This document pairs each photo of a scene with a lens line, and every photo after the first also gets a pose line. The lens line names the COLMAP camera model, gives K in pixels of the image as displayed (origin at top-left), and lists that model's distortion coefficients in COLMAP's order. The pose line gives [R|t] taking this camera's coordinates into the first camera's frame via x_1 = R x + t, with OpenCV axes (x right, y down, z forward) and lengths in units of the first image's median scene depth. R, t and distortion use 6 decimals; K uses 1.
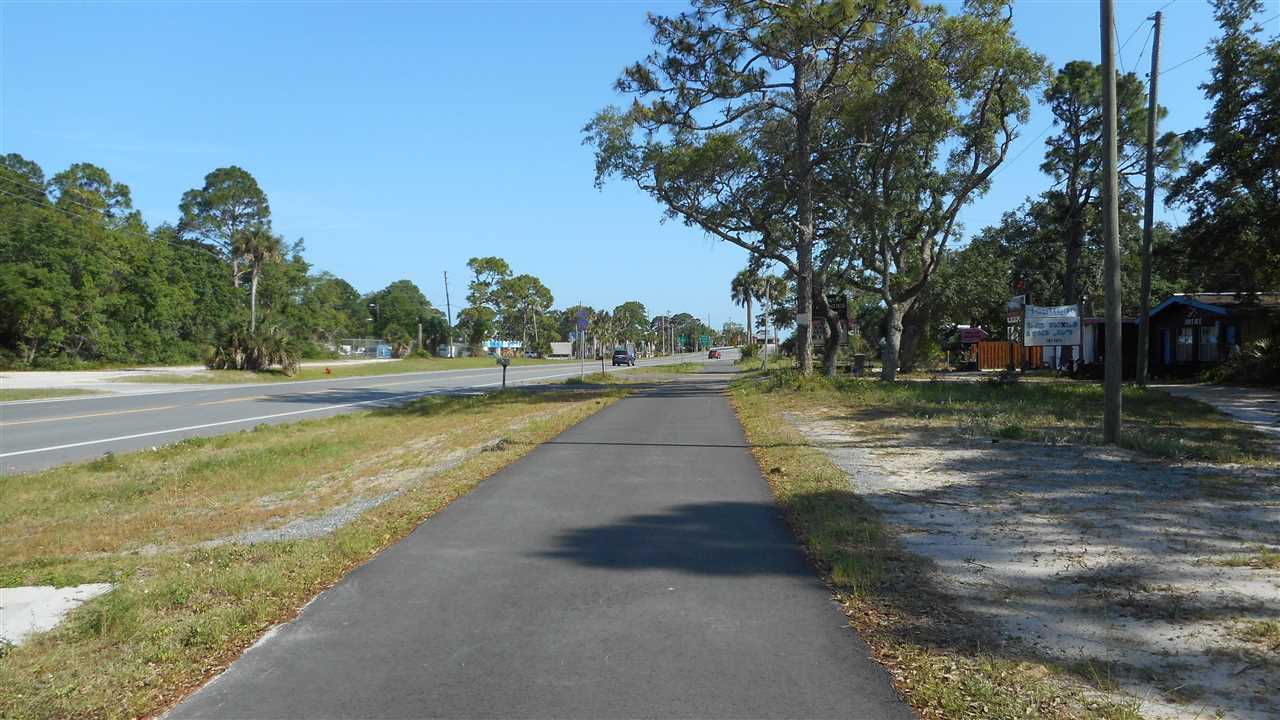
lens RADIAL K [[951.7, 0, 641.8], [0, 951.7, 360.7], [0, 0, 1]] dist [-0.002889, 0.002853]
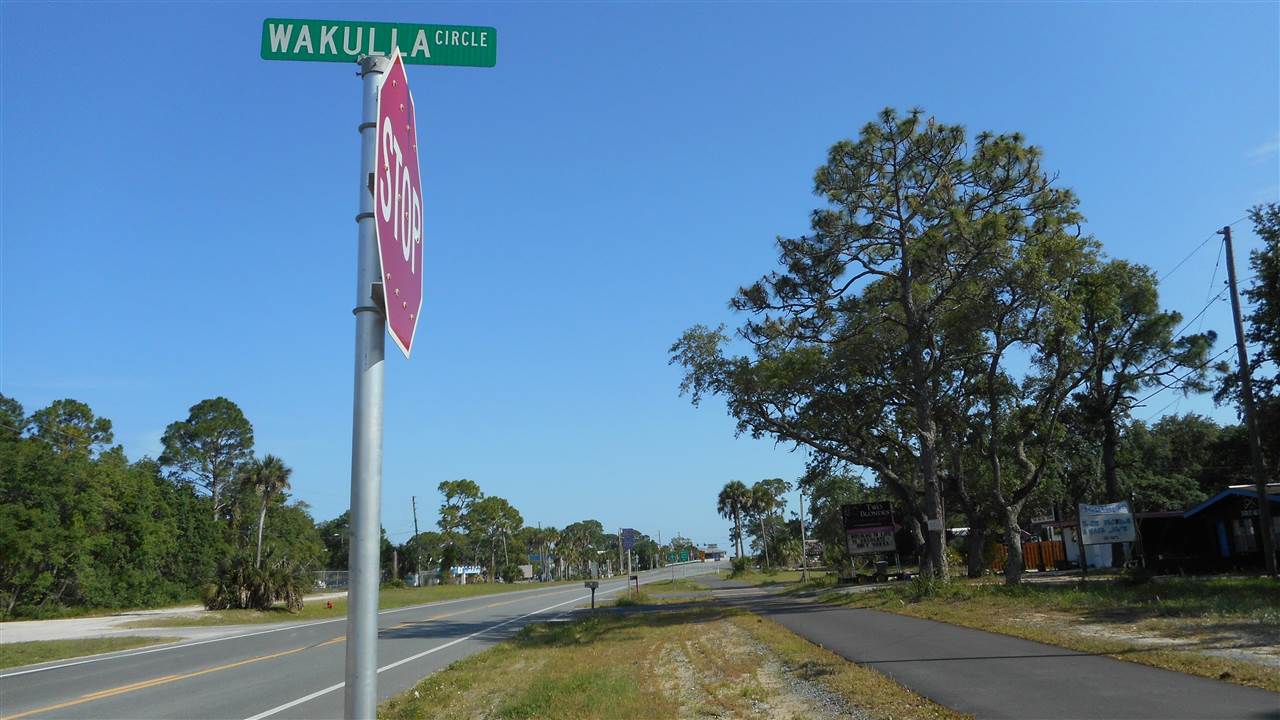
lens RADIAL K [[951.7, 0, 641.3], [0, 951.7, 373.4], [0, 0, 1]] dist [-0.002889, 0.002853]
pose [[0.996694, -0.030973, 0.075105, -0.078723], [0.046208, 0.976502, -0.210497, -0.001154], [-0.066820, 0.213271, 0.974705, 0.005726]]
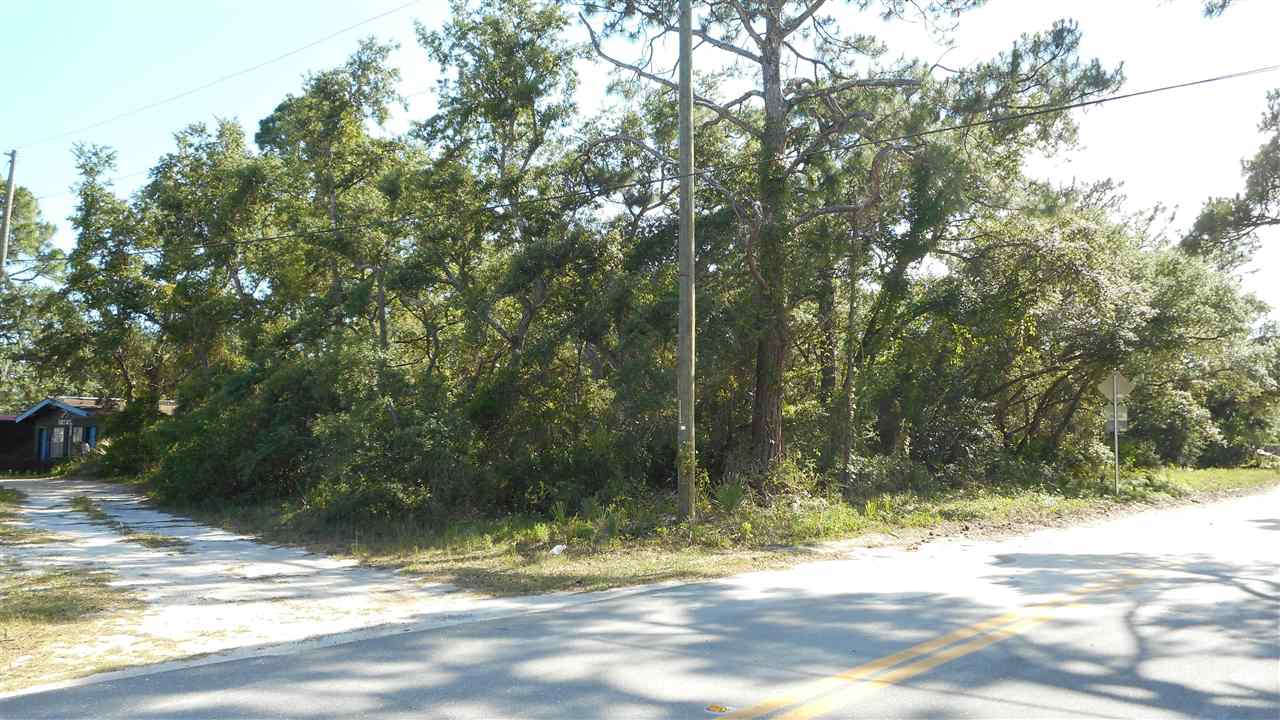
lens RADIAL K [[951.7, 0, 641.2], [0, 951.7, 361.8], [0, 0, 1]] dist [-0.002889, 0.002853]
pose [[0.538695, 0.083162, 0.838386, 0.004502], [0.001572, 0.995015, -0.099709, 0.000346], [-0.842499, 0.055031, 0.535879, -0.085343]]
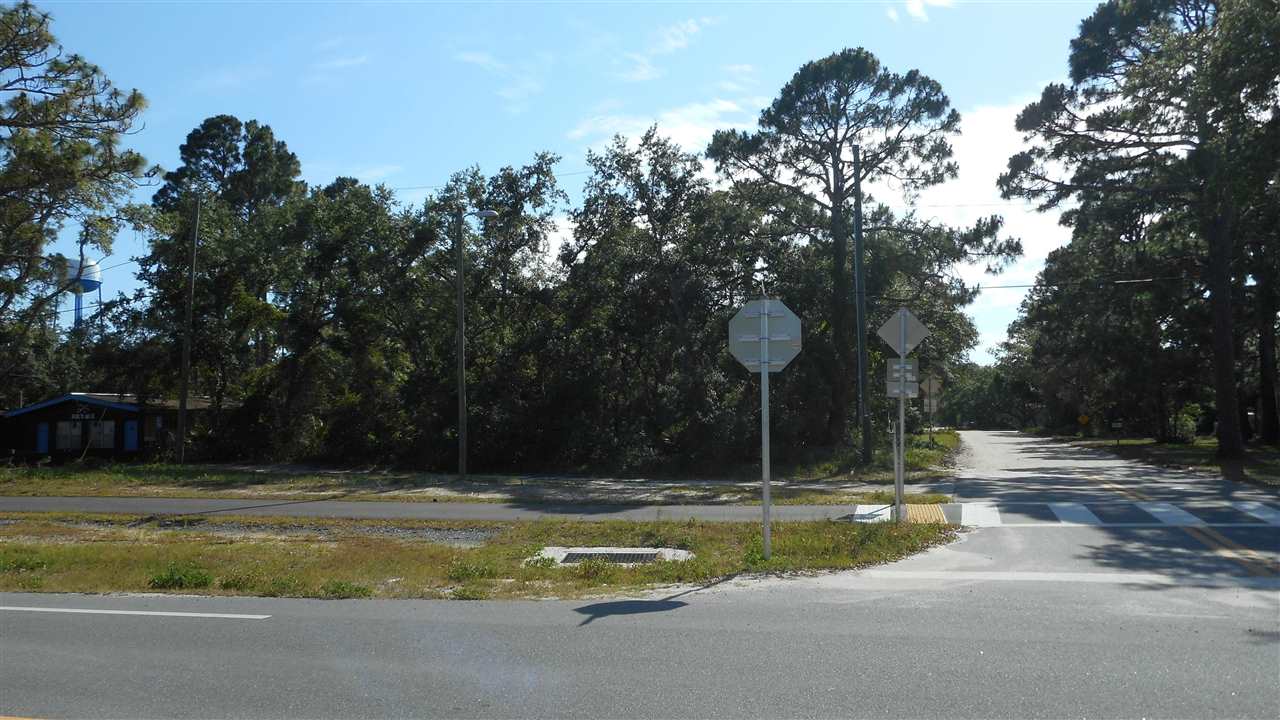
lens RADIAL K [[951.7, 0, 637.6], [0, 951.7, 373.5], [0, 0, 1]] dist [-0.002889, 0.002853]
pose [[0.190158, 0.054376, 0.980246, -0.256213], [0.025897, 0.997840, -0.060376, -0.001705], [-0.981412, 0.036866, 0.188339, 0.038967]]
